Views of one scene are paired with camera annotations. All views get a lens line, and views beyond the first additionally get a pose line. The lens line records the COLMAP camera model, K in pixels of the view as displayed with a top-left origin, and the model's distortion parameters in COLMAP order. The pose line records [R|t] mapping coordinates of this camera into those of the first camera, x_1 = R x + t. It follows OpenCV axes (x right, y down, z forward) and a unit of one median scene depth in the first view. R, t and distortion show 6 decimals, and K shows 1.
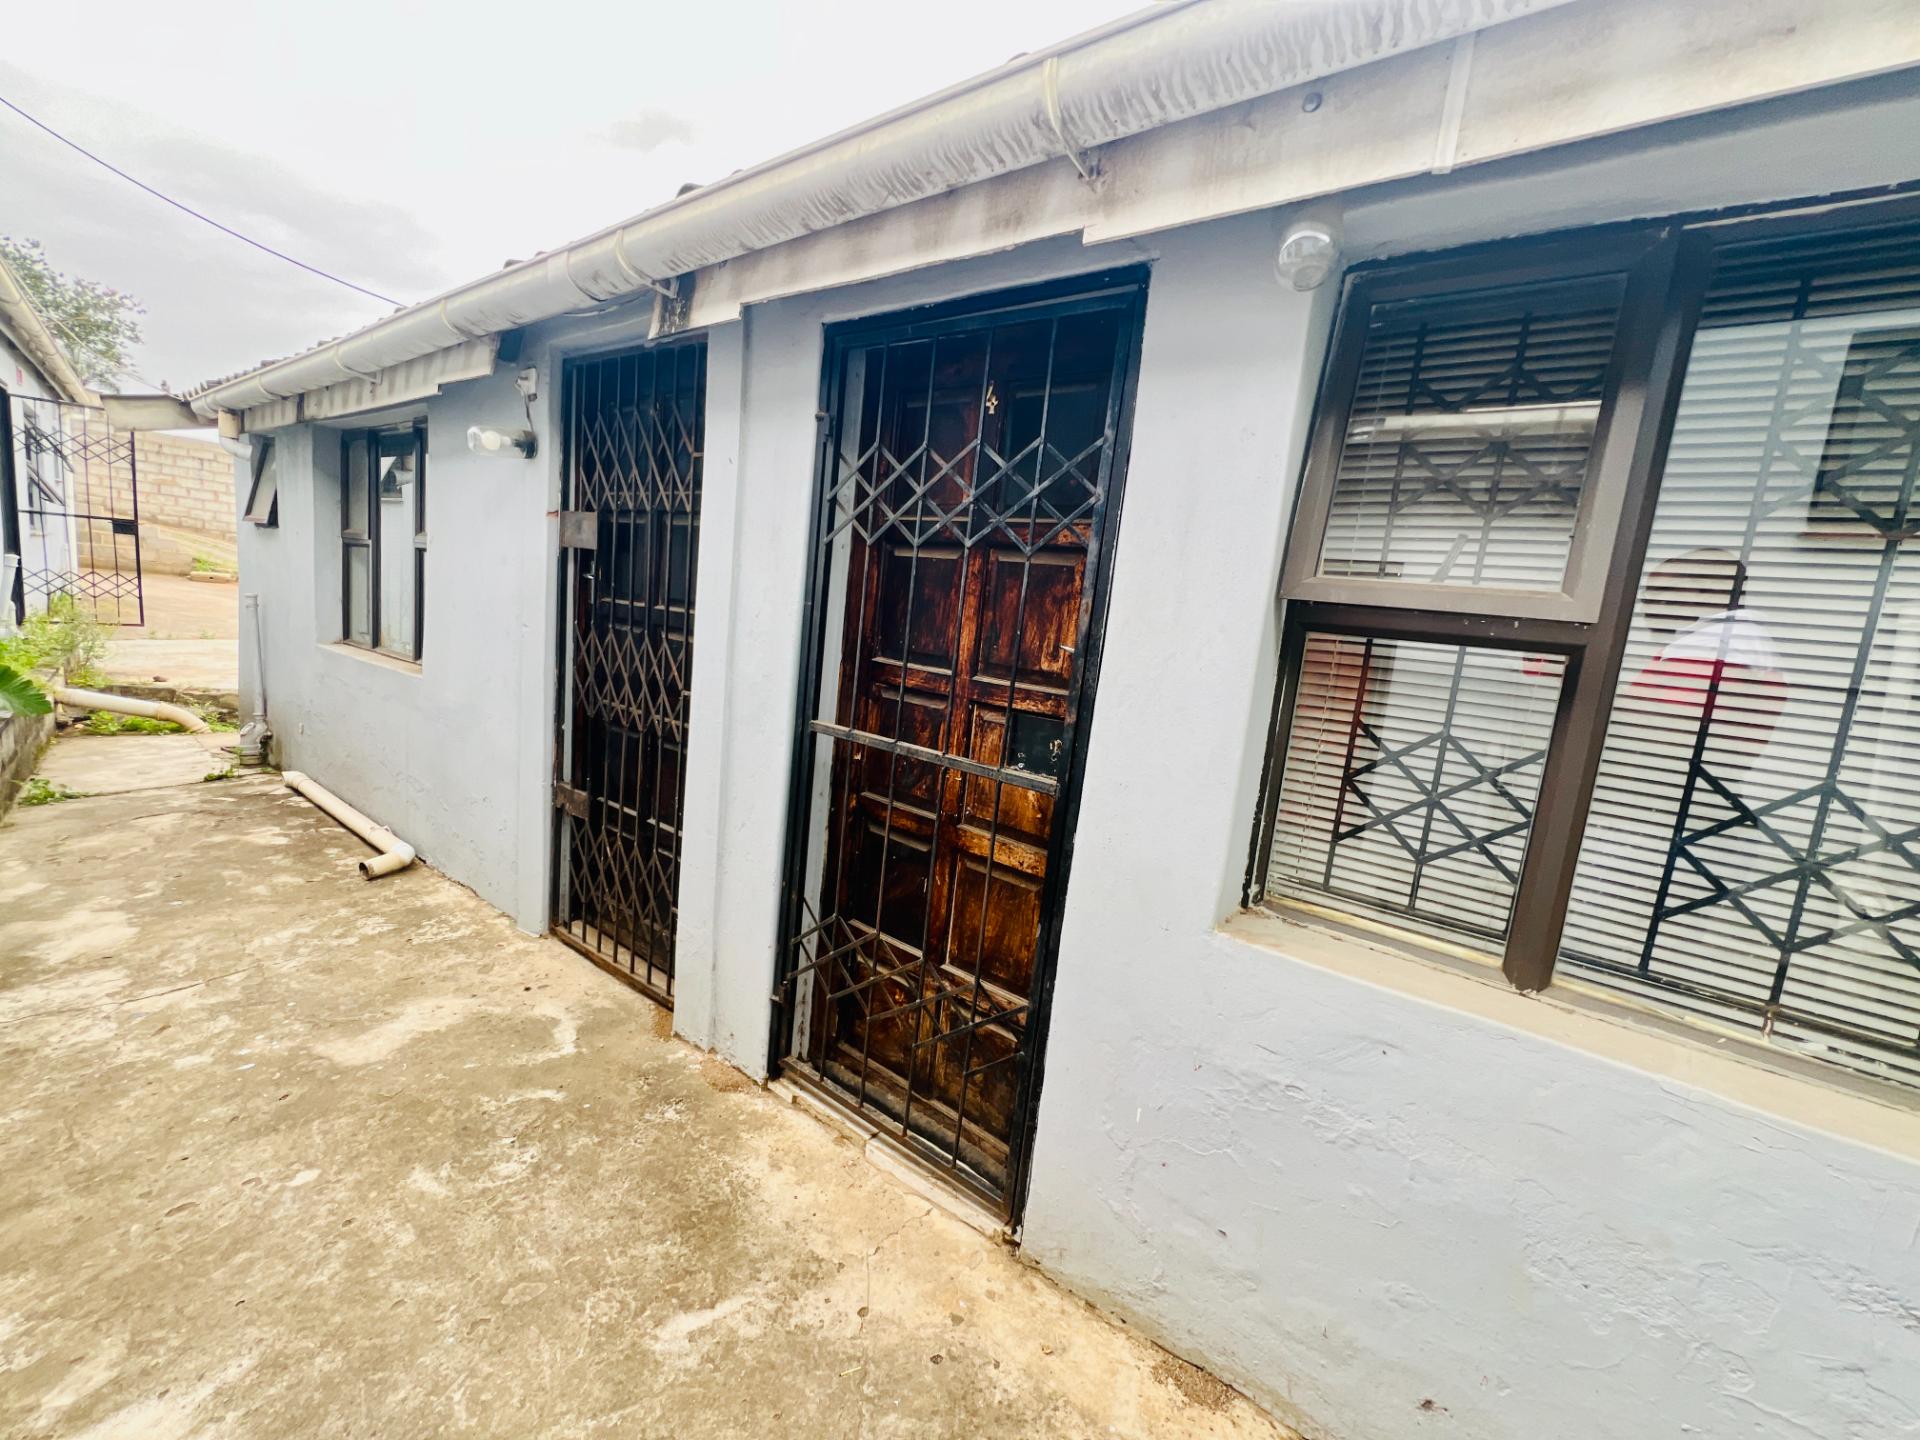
lens RADIAL K [[756.1, 0, 960.0], [0, 756.1, 720.0], [0, 0, 1]] dist [-0.010901, 0.000917]
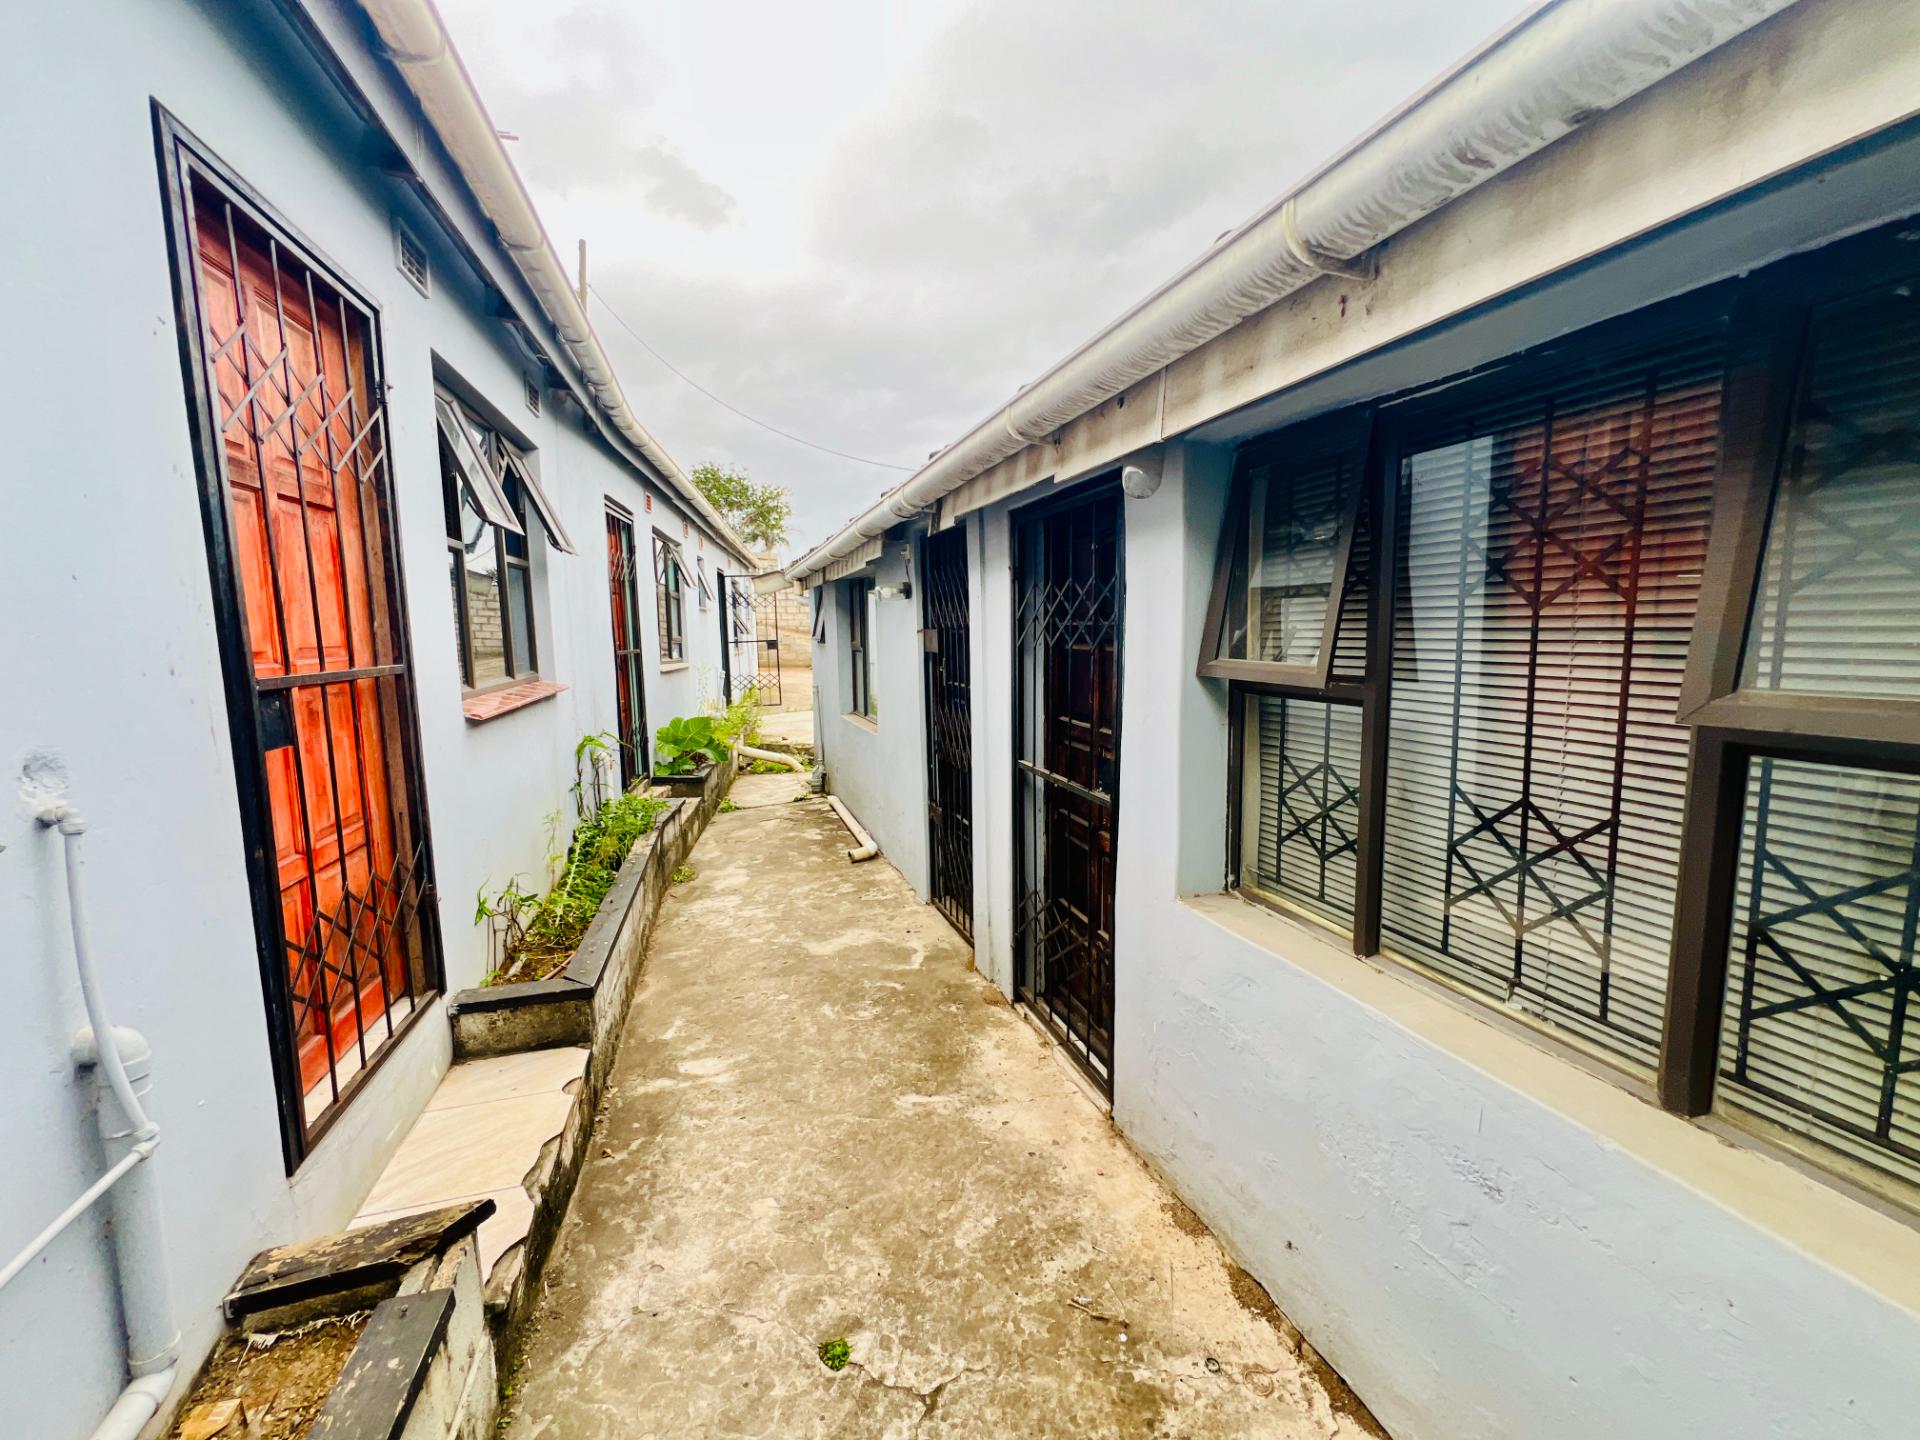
lens RADIAL K [[765.9, 0, 970.0], [0, 765.9, 707.0], [0, 0, 1]] dist [-0.037119, 0.000095]
pose [[0.814334, -0.058084, -0.577482, 0.506713], [0.021914, 0.997347, -0.069413, -0.000023], [0.579982, 0.043871, 0.813447, -0.263120]]
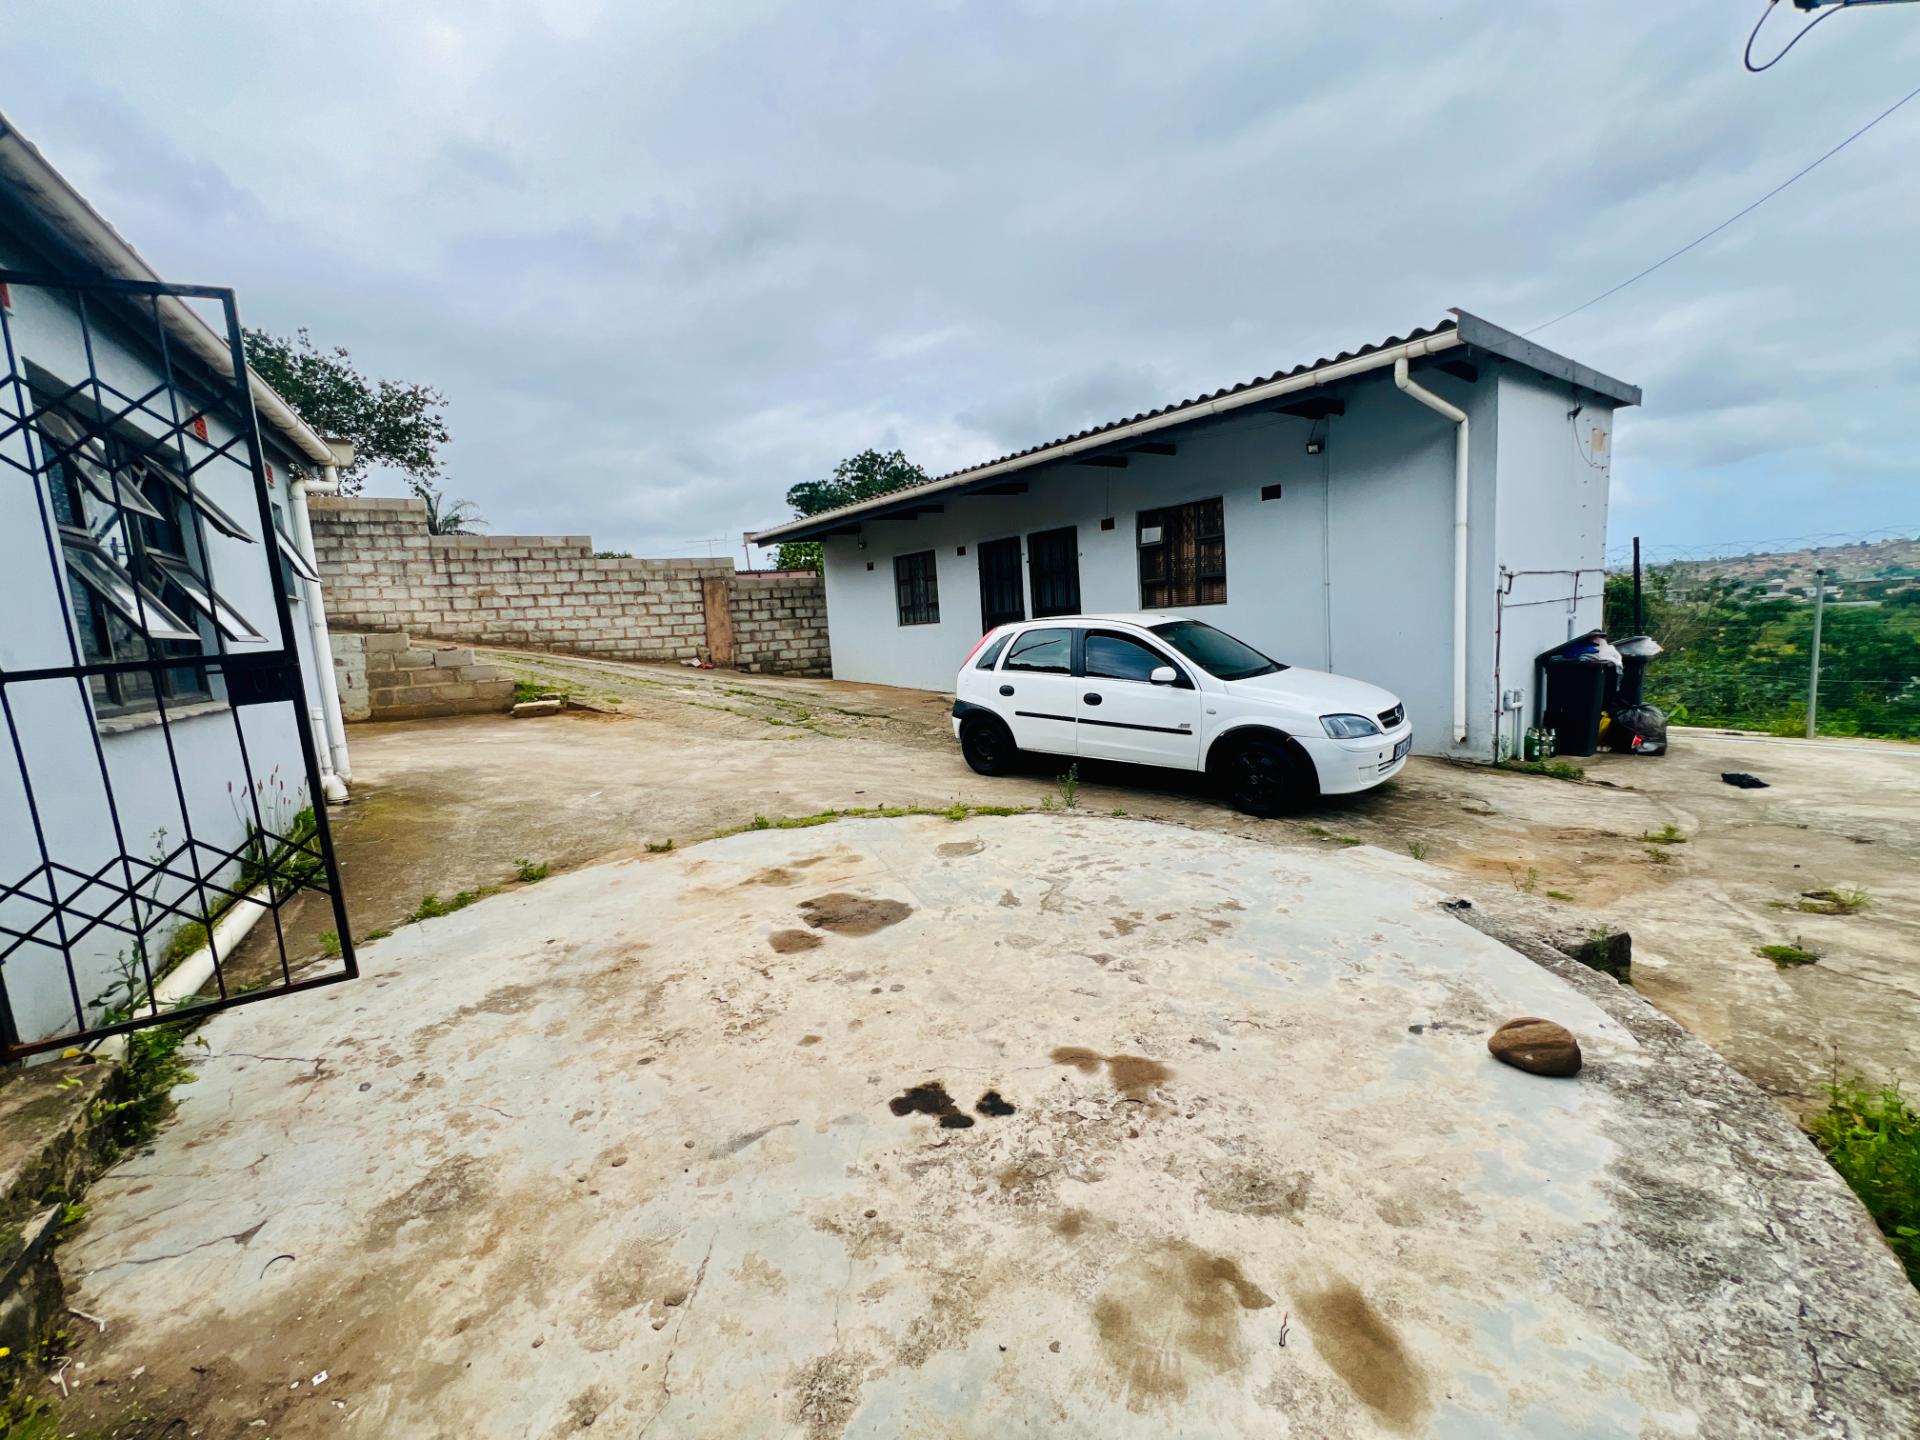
lens RADIAL K [[756.1, 0, 960.0], [0, 756.1, 720.0], [0, 0, 1]] dist [-0.010901, 0.000917]
pose [[0.948851, -0.124995, -0.289927, -2.115693], [0.120622, 0.992151, -0.032978, -0.549893], [0.291774, -0.003680, 0.956480, 2.215098]]
